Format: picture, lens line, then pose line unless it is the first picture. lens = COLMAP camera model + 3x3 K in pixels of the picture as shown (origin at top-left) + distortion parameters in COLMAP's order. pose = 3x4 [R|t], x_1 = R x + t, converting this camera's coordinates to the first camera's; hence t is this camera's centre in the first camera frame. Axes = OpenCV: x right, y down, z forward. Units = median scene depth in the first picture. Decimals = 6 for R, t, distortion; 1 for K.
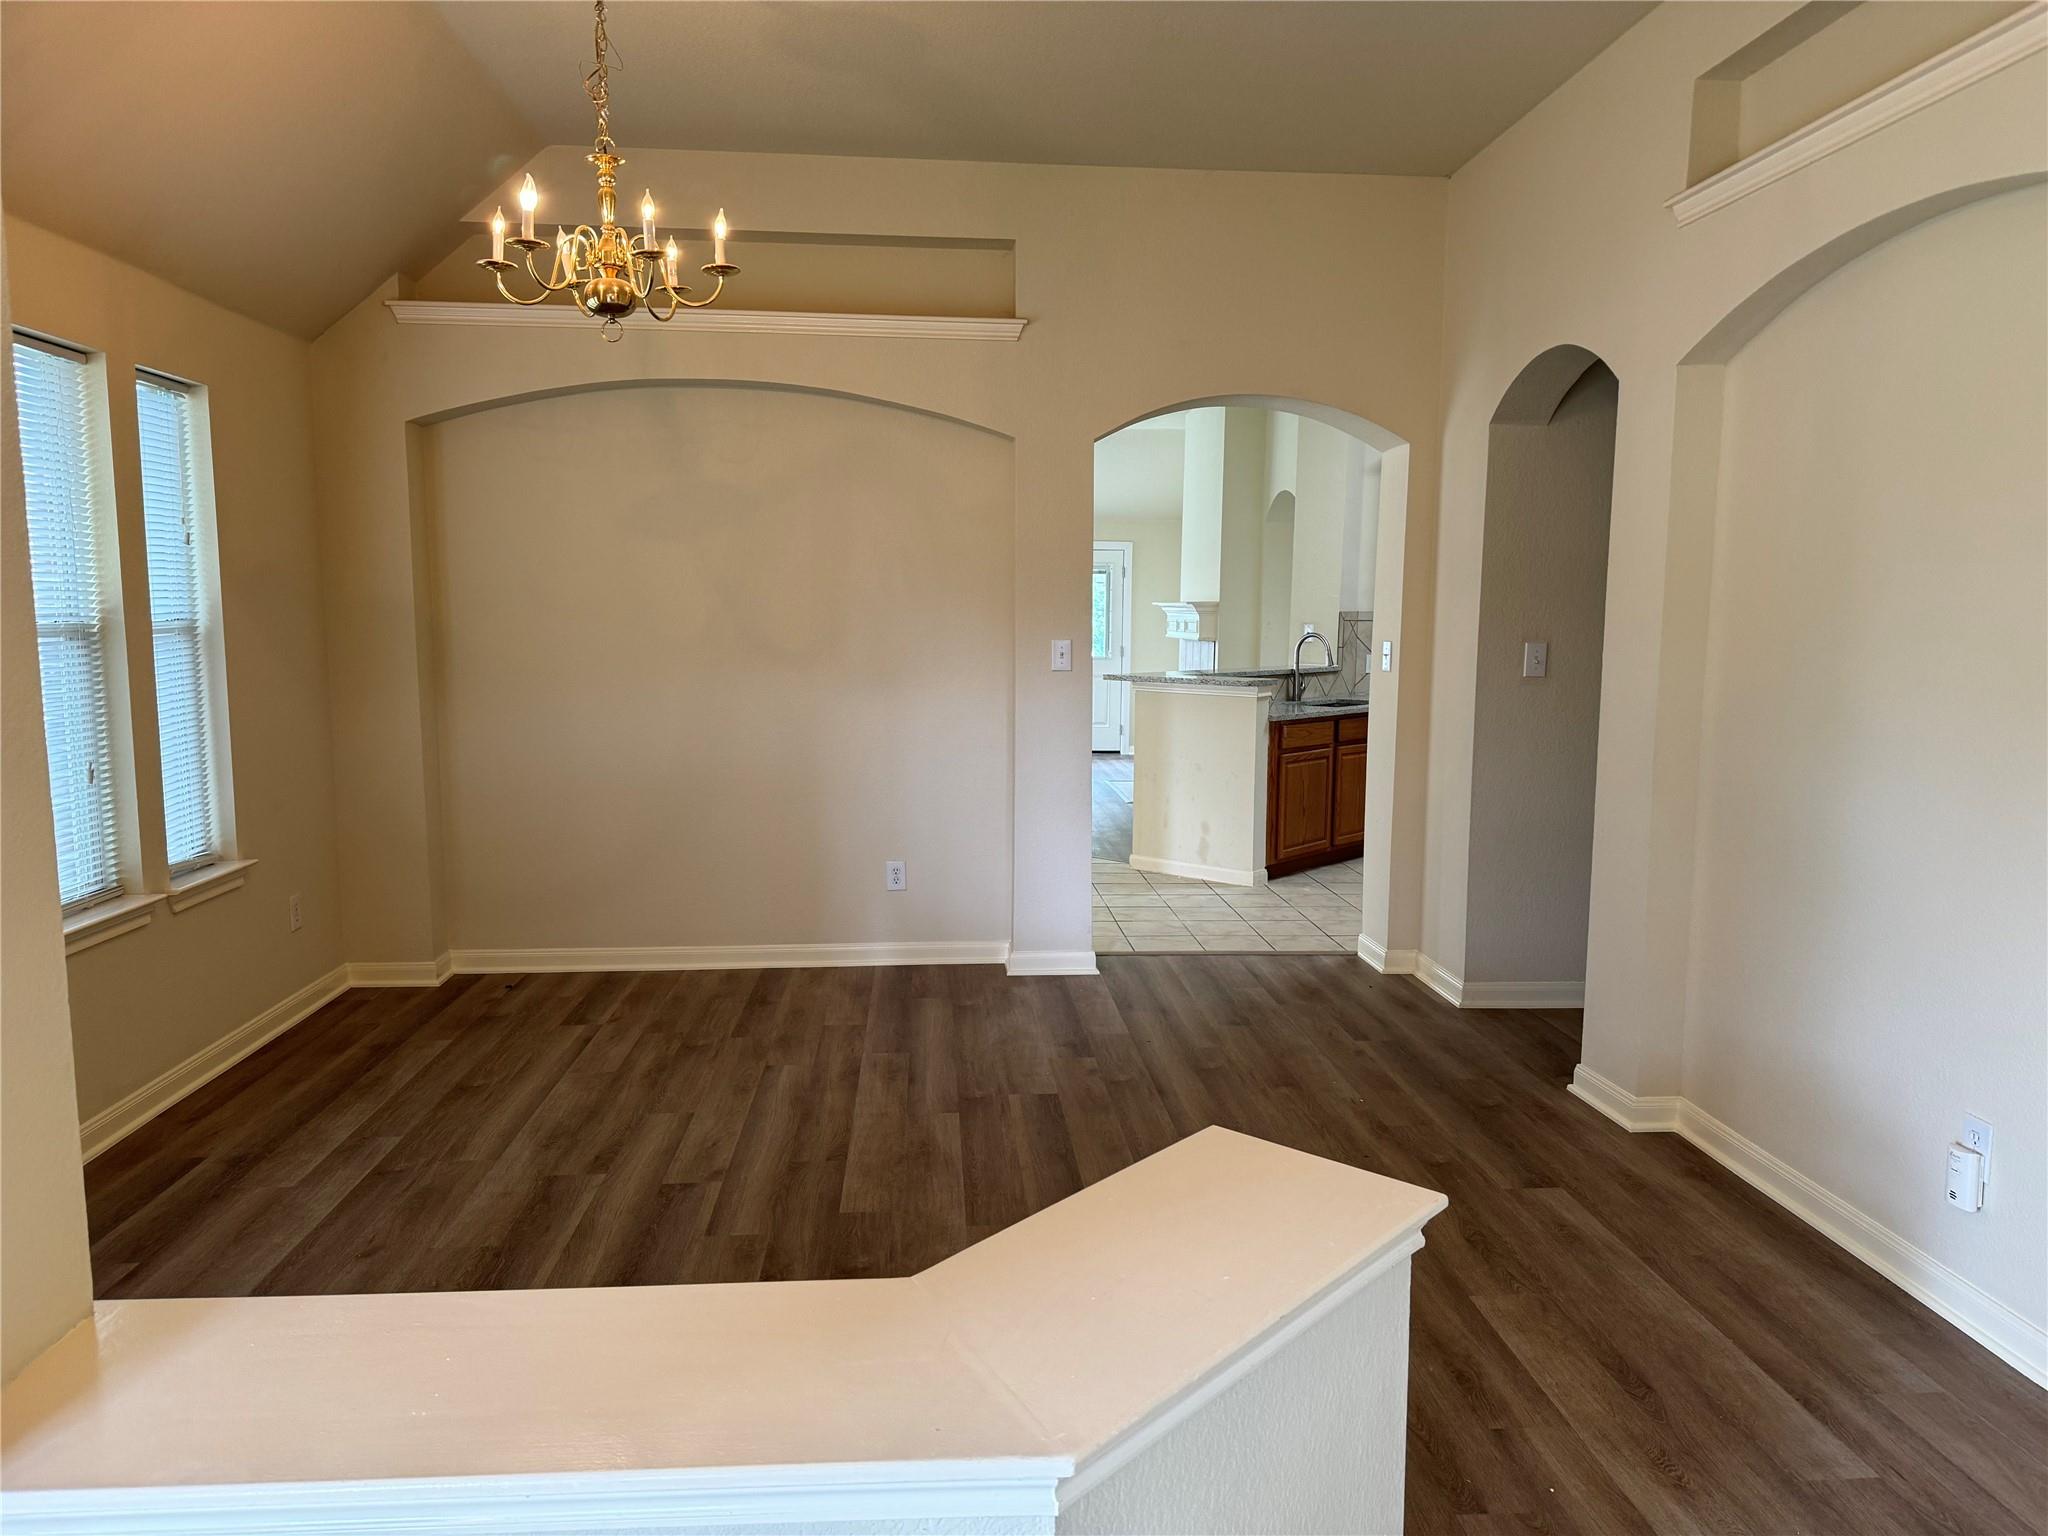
lens RADIAL K [[1427.3, 0, 1023.4], [0, 1427.3, 786.6], [0, 0, 1]] dist [0.179109, -0.289650]
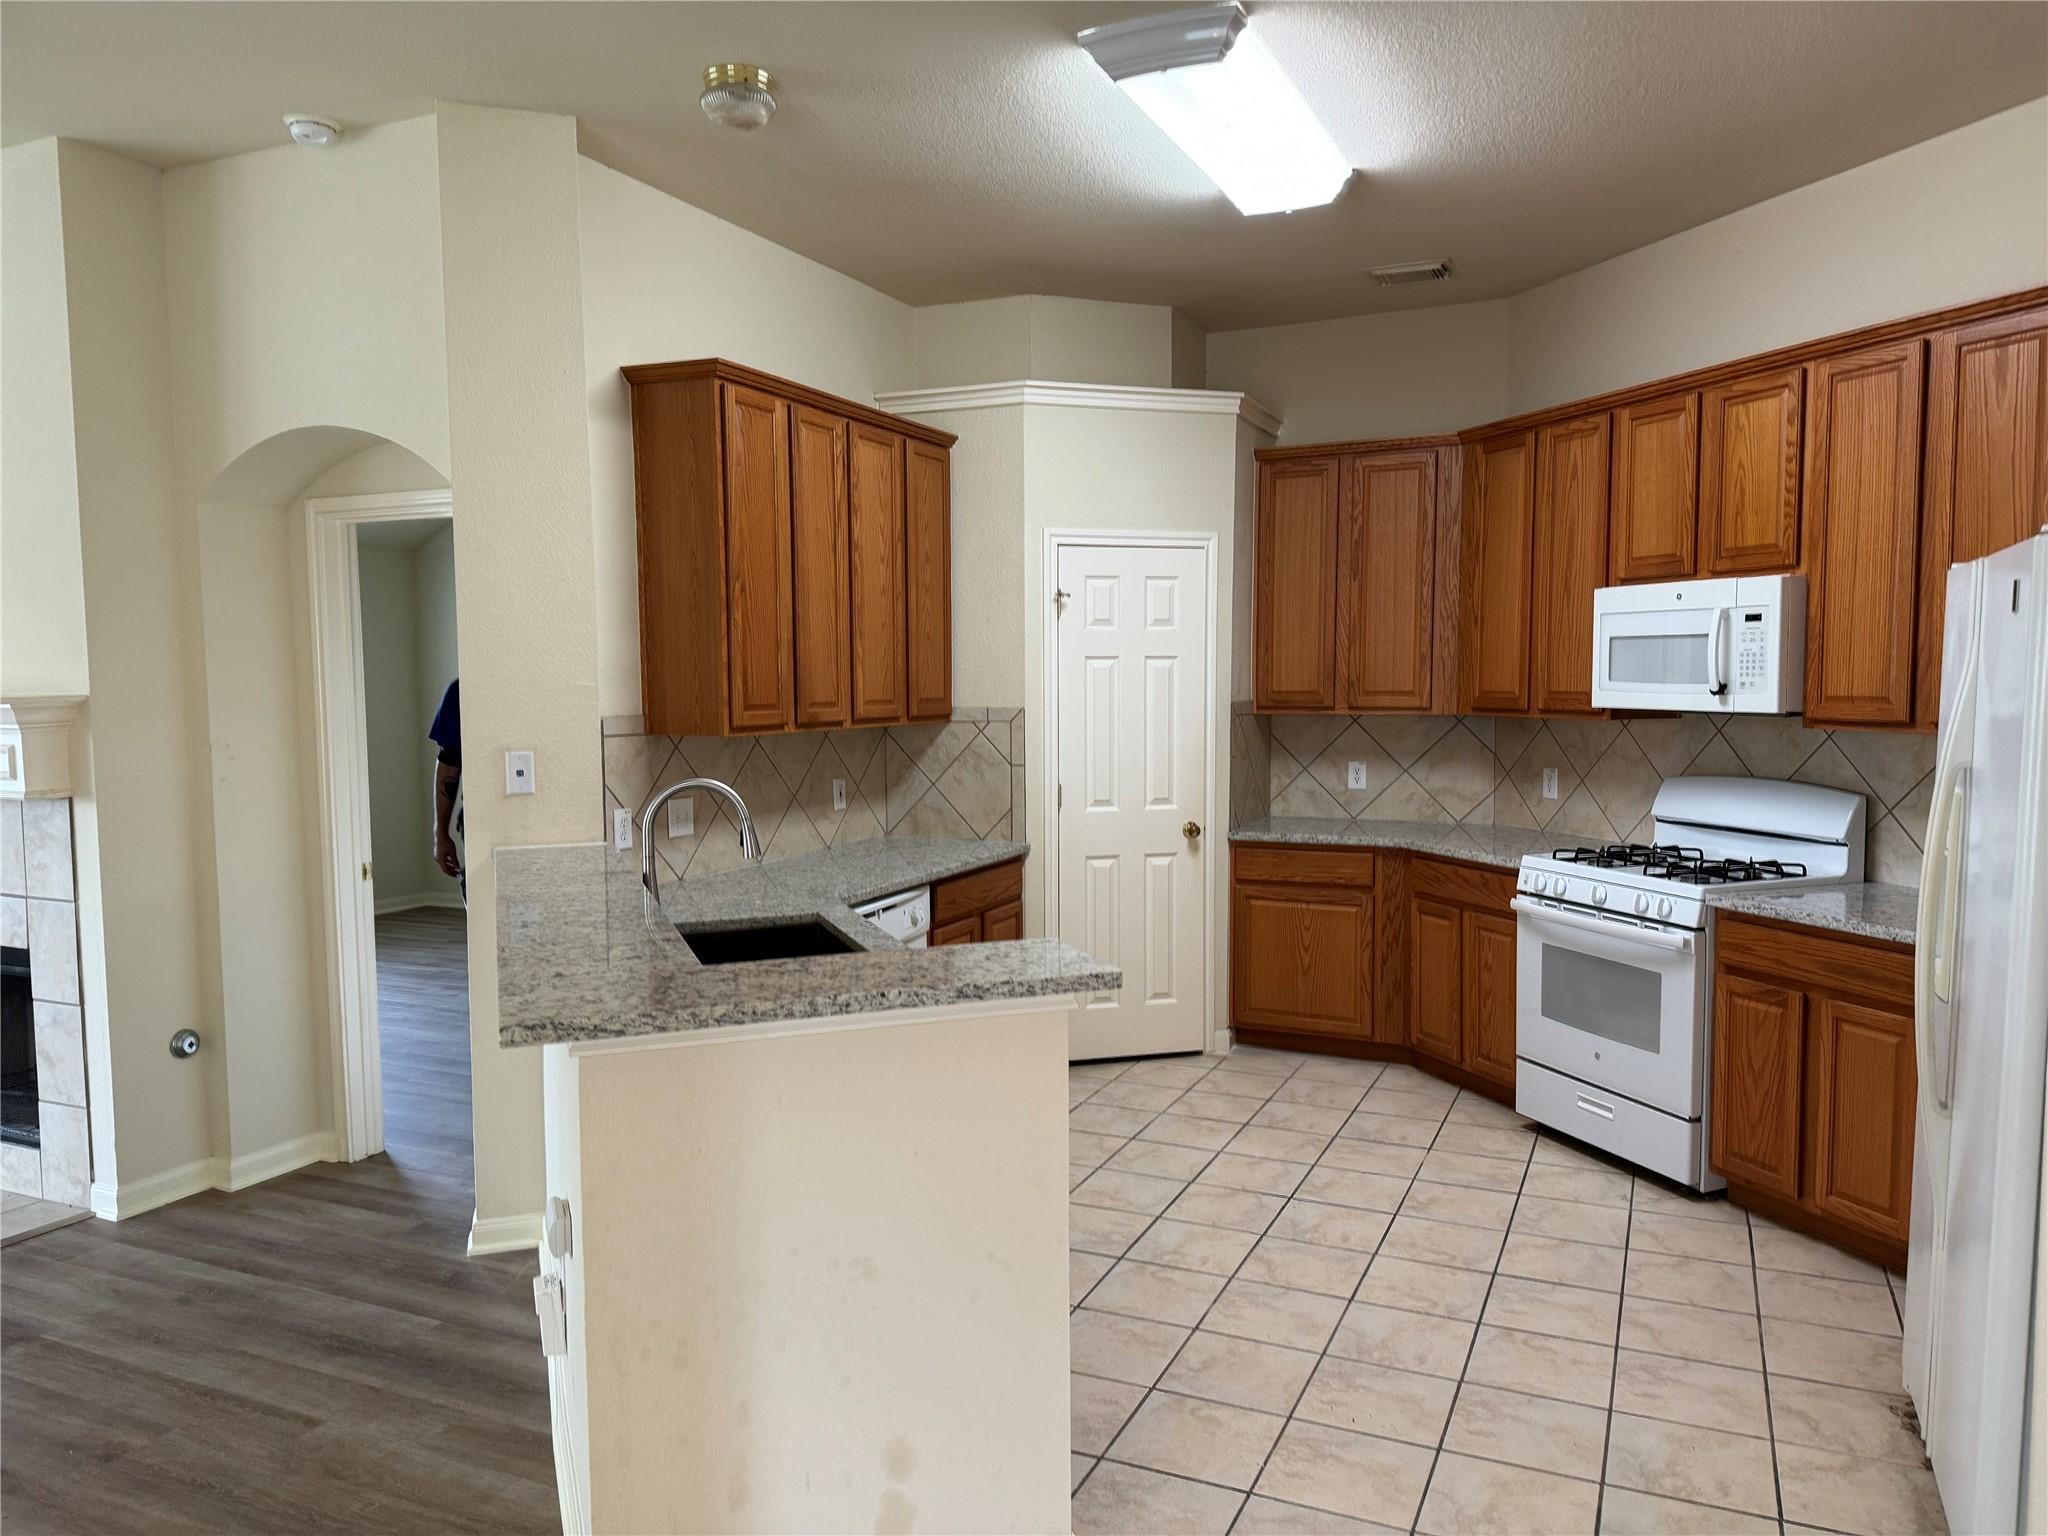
lens RADIAL K [[1427.3, 0, 1023.4], [0, 1427.3, 786.6], [0, 0, 1]] dist [0.179109, -0.289650]
pose [[0.477818, -0.082340, 0.874592, -0.104049], [0.118690, 0.992519, 0.028598, -0.103279], [-0.870404, 0.090141, 0.484016, 0.713195]]
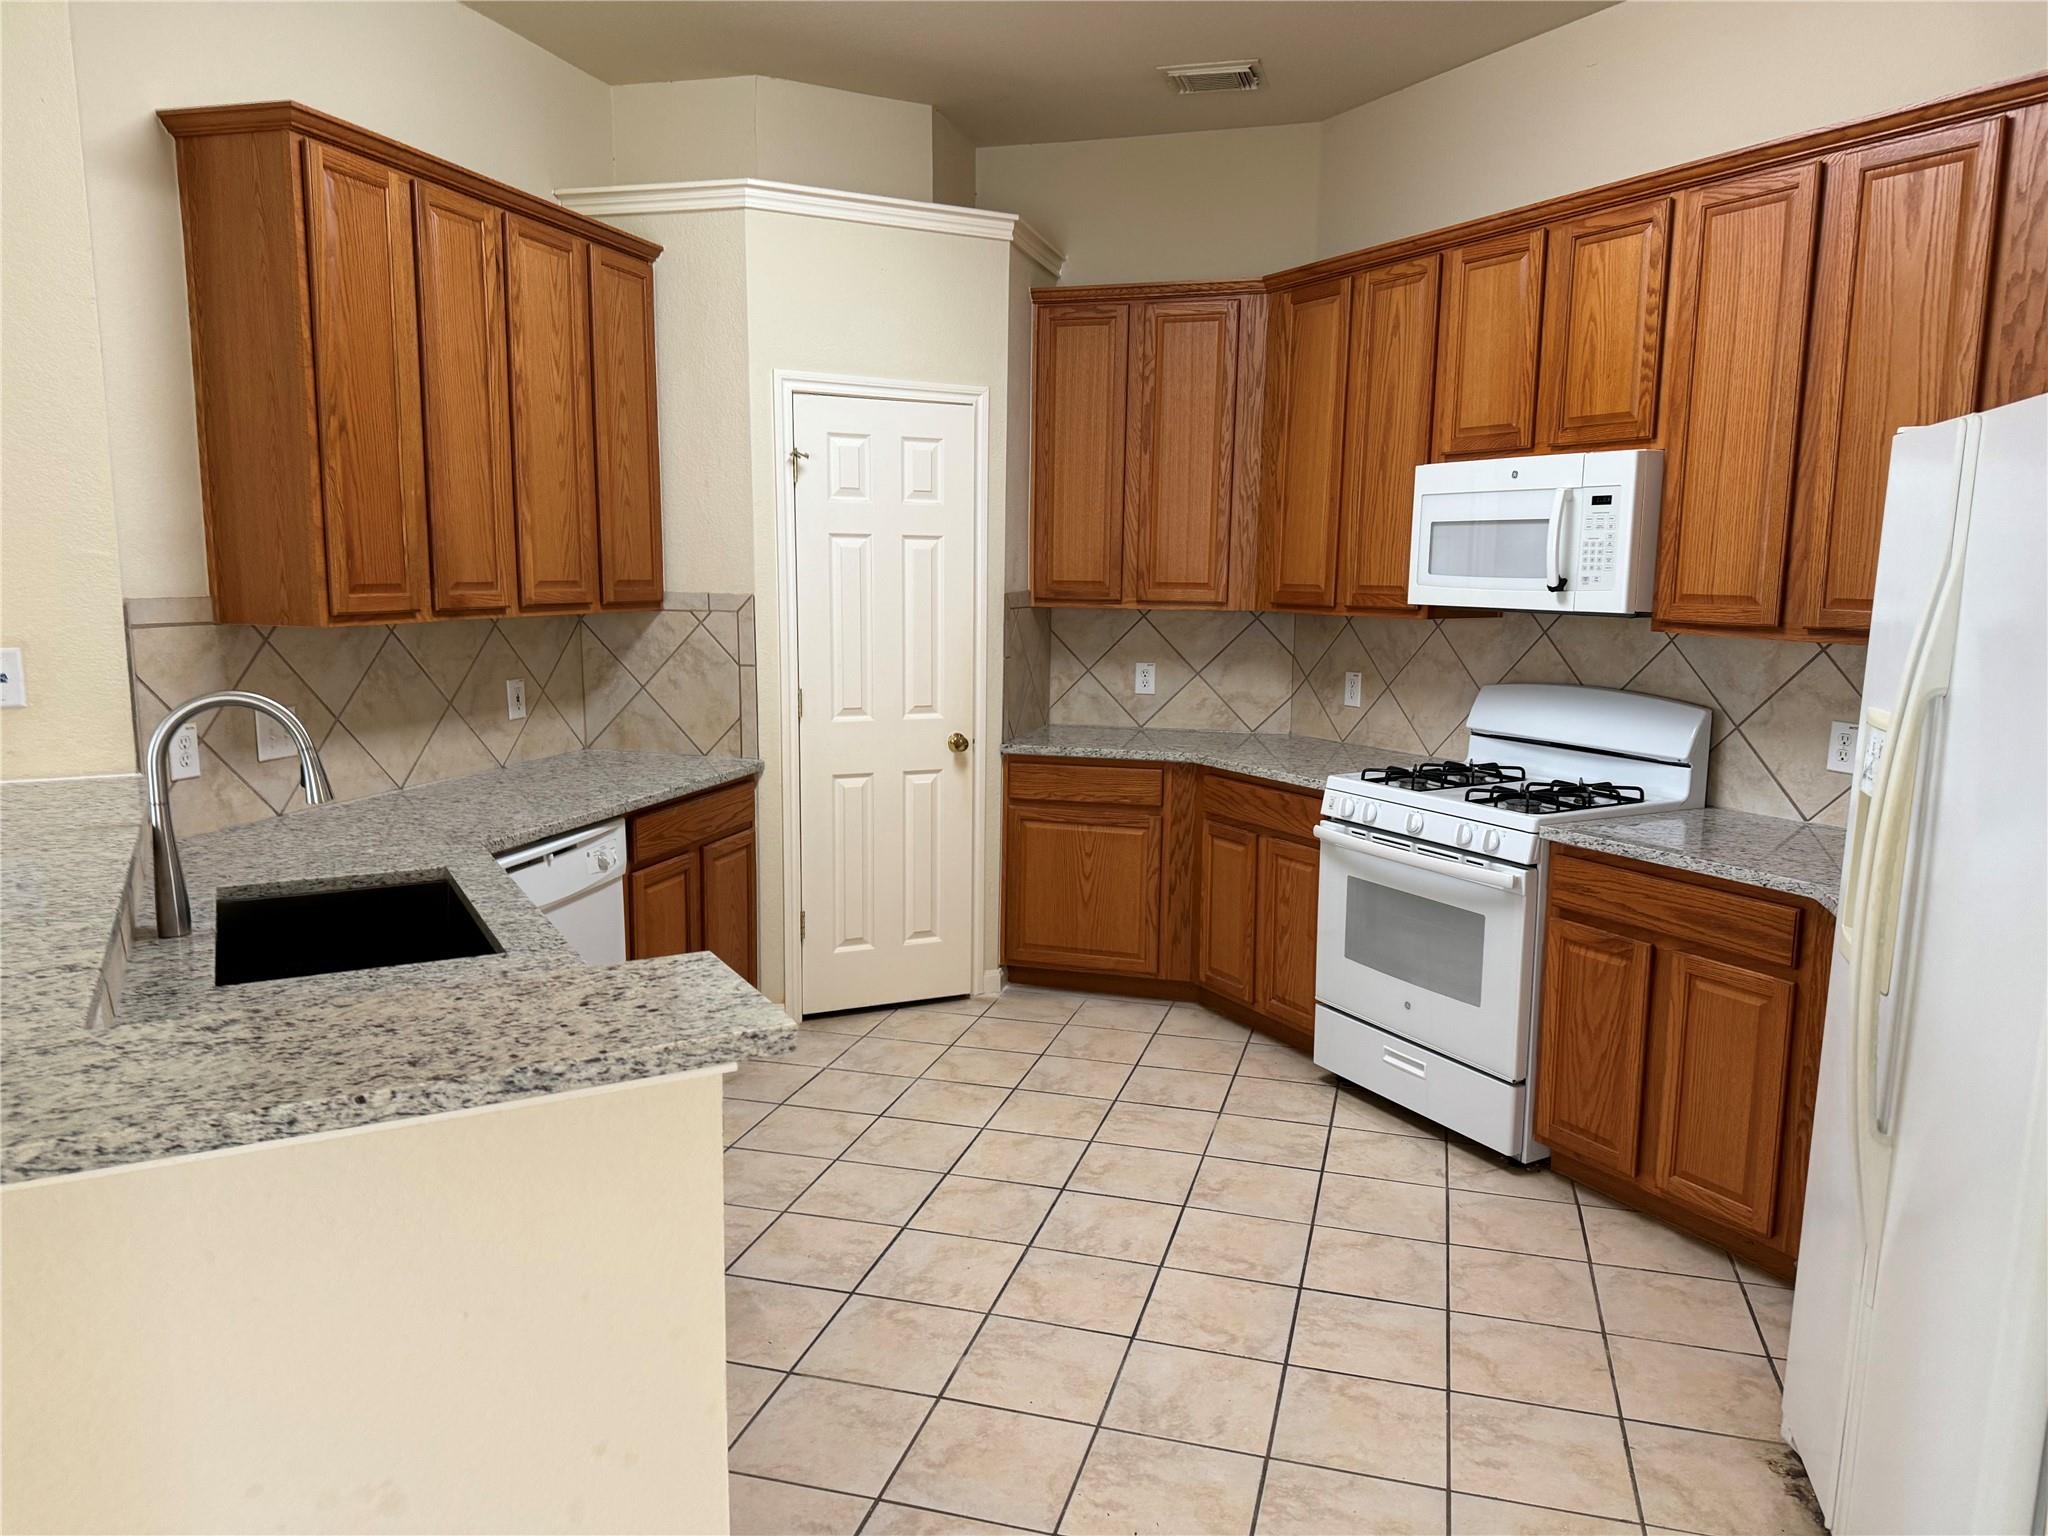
lens RADIAL K [[1427.3, 0, 1023.4], [0, 1427.3, 786.6], [0, 0, 1]] dist [0.179109, -0.289650]
pose [[0.344101, -0.152593, 0.926450, -0.010933], [0.107696, 0.986608, 0.122501, -0.104615], [-0.932736, 0.057622, 0.355926, 0.742201]]
